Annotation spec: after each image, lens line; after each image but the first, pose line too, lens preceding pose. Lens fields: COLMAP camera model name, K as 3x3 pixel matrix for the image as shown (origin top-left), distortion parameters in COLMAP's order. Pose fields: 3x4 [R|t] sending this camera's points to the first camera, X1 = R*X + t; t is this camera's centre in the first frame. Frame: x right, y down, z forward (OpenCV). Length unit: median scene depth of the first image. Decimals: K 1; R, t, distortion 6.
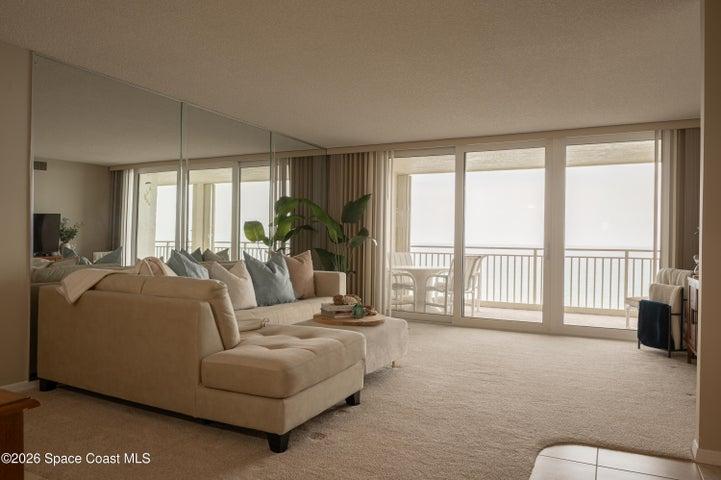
lens RADIAL K [[502.3, 0, 363.5], [0, 502.3, 244.5], [0, 0, 1]] dist [0.002560, -0.004816]
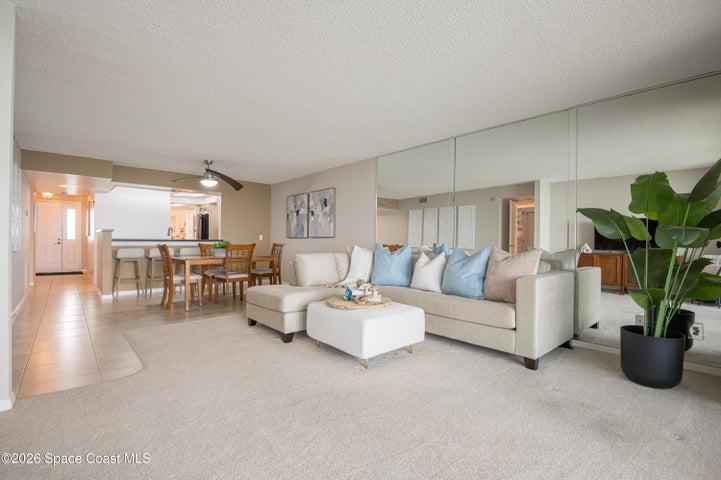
lens RADIAL K [[332.4, 0, 366.7], [0, 332.4, 240.1], [0, 0, 1]] dist [-0.015667, -0.005341]
pose [[-0.366129, -0.017355, -0.930402, 0.452660], [-0.023658, 0.999677, -0.009337, 0.008132], [0.930263, 0.018593, -0.366421, 0.879622]]
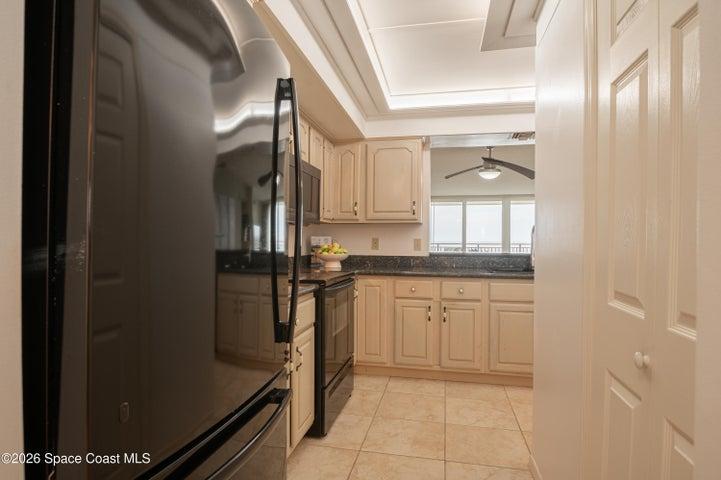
lens RADIAL K [[406.2, 0, 363.0], [0, 406.2, 242.9], [0, 0, 1]] dist [-0.042084, -0.000278]
pose [[0.967040, -0.015019, 0.254180, -0.764460], [0.015534, 0.999879, -0.000020, -0.007541], [-0.254149, 0.003968, 0.967157, -0.677369]]
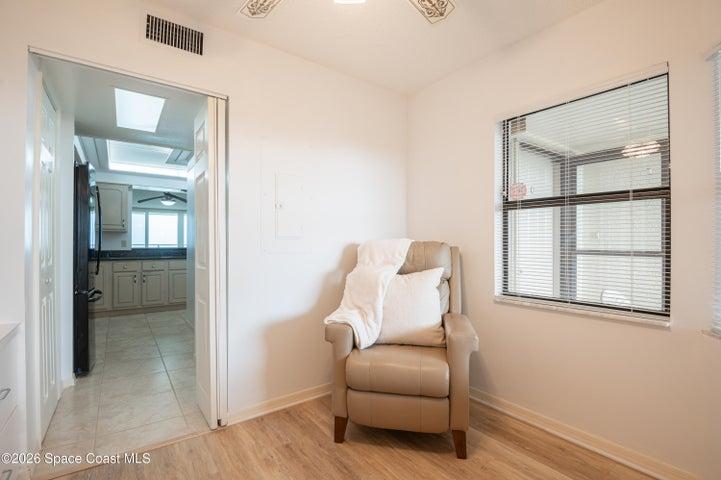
lens RADIAL K [[332.4, 0, 360.6], [0, 332.4, 238.2], [0, 0, 1]] dist [-0.015667, -0.005341]
pose [[0.463415, -0.006824, 0.886115, -1.032213], [0.020637, 0.999782, -0.003093, -0.002425], [-0.885901, 0.019720, 0.463455, -1.099989]]
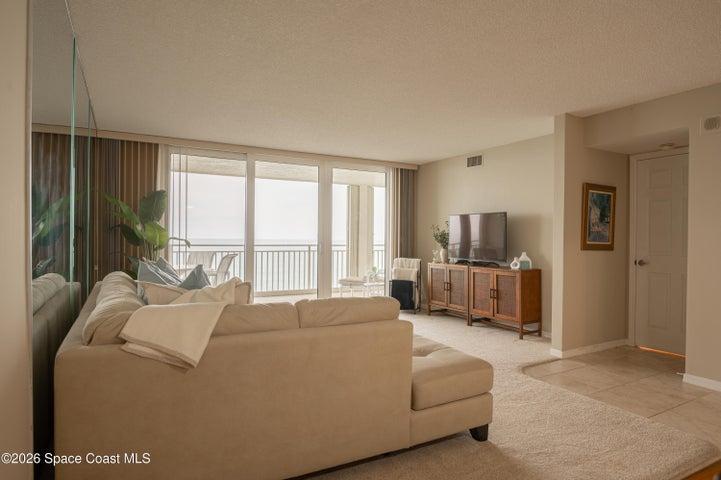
lens RADIAL K [[428.7, 0, 364.5], [0, 428.7, 240.0], [0, 0, 1]] dist [-0.009813, -0.004094]
pose [[0.568408, -0.011363, 0.822668, -0.474482], [0.006074, 0.999935, 0.009615, -0.018038], [-0.822724, -0.000468, 0.568441, 0.292801]]
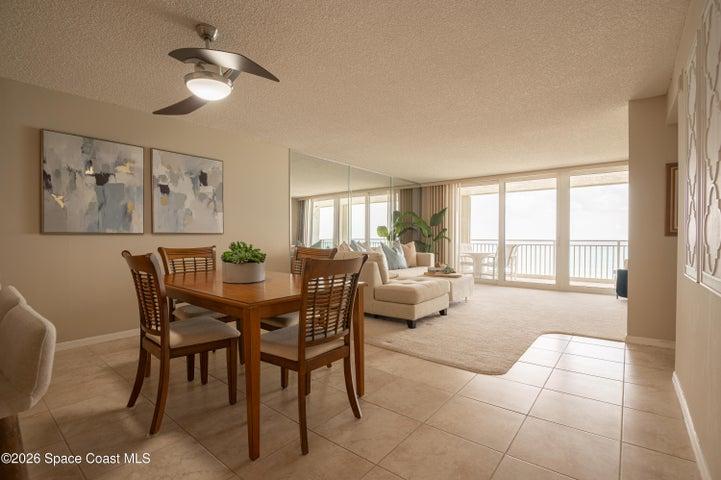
lens RADIAL K [[332.4, 0, 359.3], [0, 332.4, 242.7], [0, 0, 1]] dist [-0.015667, -0.005341]
pose [[0.974283, -0.008153, -0.225180, -0.026070], [0.008671, 0.999962, 0.001312, 0.012662], [0.225160, -0.003230, 0.974316, -0.203695]]
